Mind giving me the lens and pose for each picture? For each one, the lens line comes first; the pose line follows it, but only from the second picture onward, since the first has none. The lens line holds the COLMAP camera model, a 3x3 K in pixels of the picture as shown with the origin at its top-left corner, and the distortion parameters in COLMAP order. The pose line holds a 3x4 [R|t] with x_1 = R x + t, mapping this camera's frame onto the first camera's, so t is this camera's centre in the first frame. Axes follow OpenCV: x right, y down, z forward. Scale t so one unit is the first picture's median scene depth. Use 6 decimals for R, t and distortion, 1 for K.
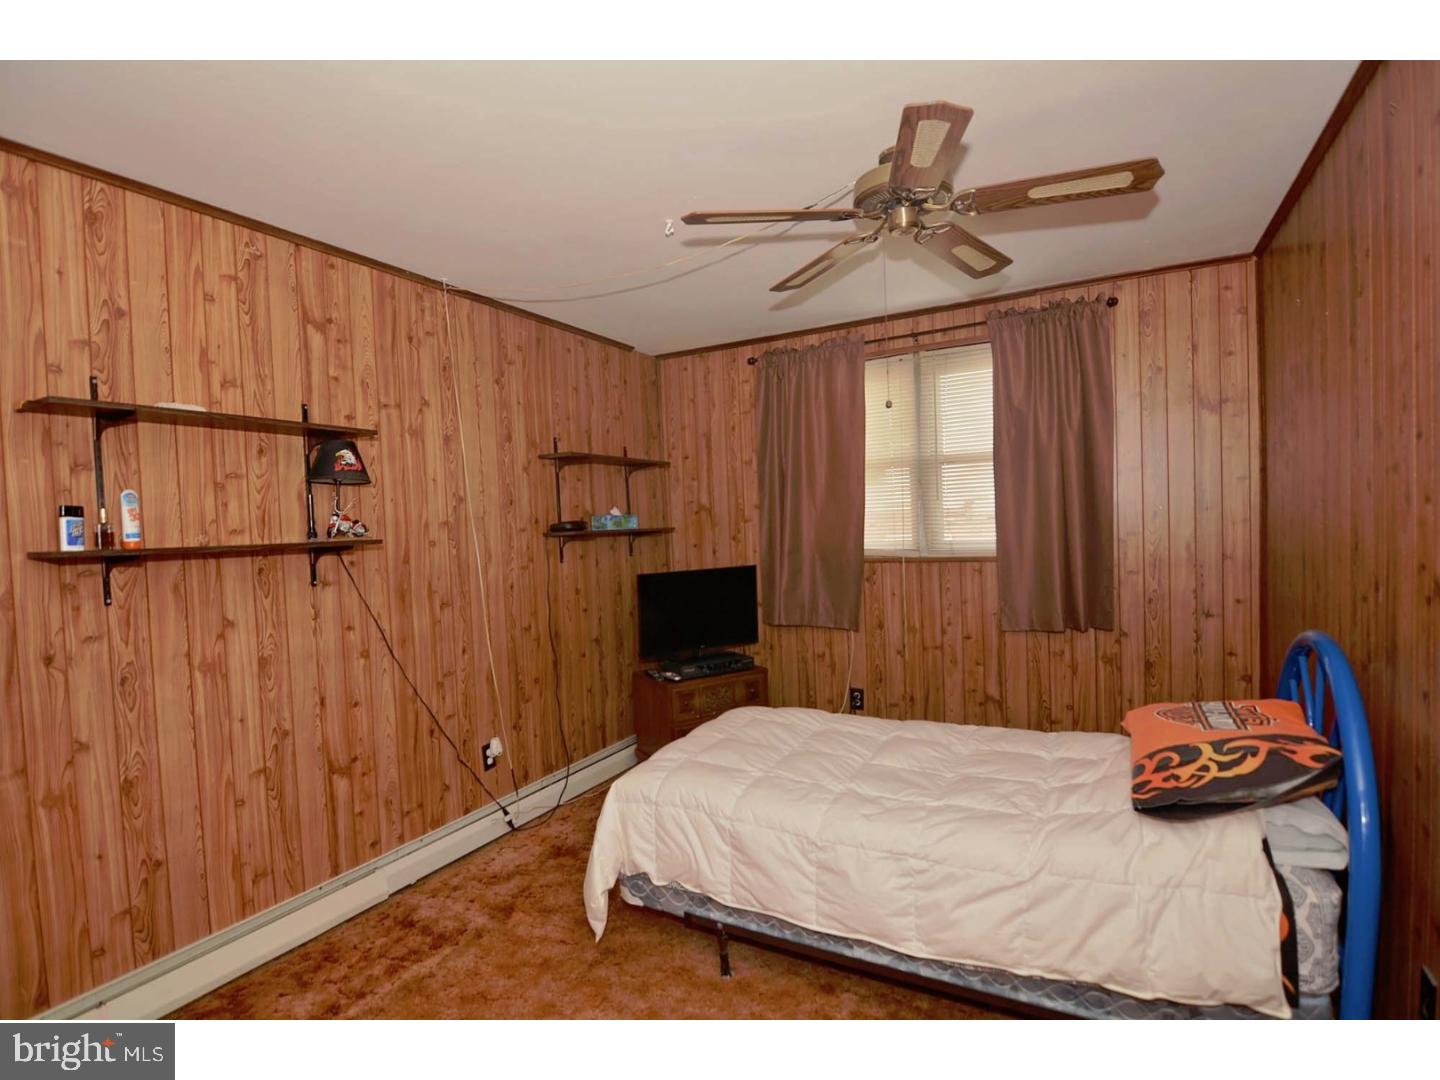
lens RADIAL K [[744.2, 0, 713.7], [0, 744.2, 545.5], [0, 0, 1]] dist [-0.021099, -0.000751]
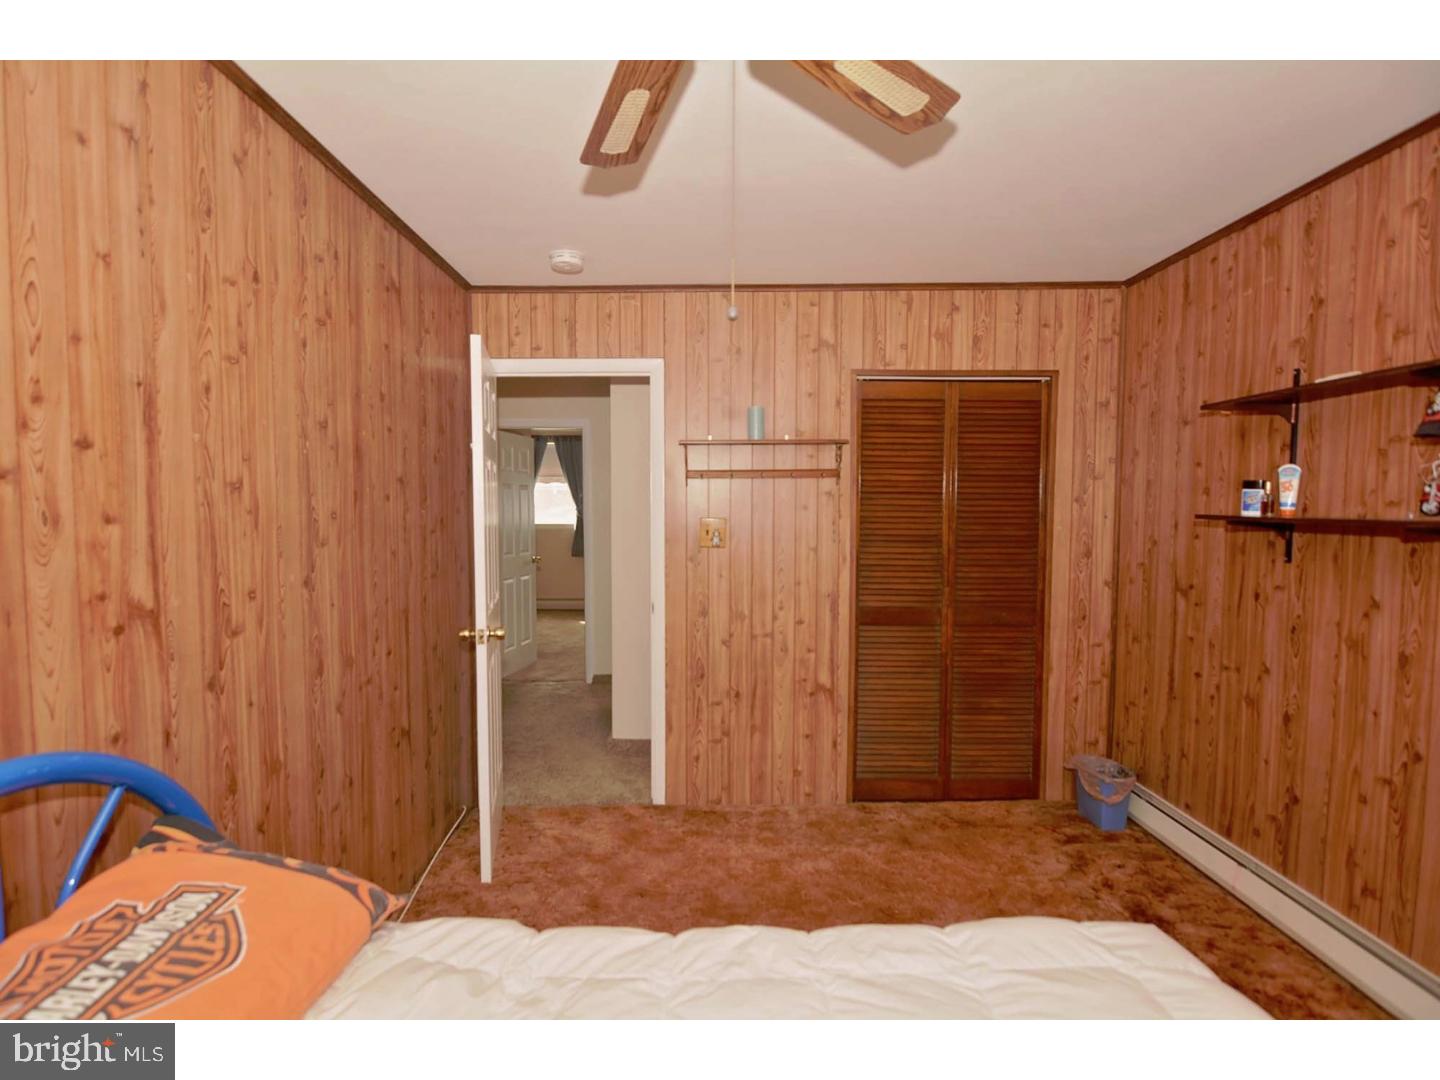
lens RADIAL K [[744.2, 0, 717.4], [0, 744.2, 547.2], [0, 0, 1]] dist [-0.021099, -0.000751]
pose [[-0.872396, 0.065072, -0.484450, 0.506864], [0.018645, 0.994808, 0.100048, -0.073189], [0.488445, 0.078249, -0.869079, 1.449087]]
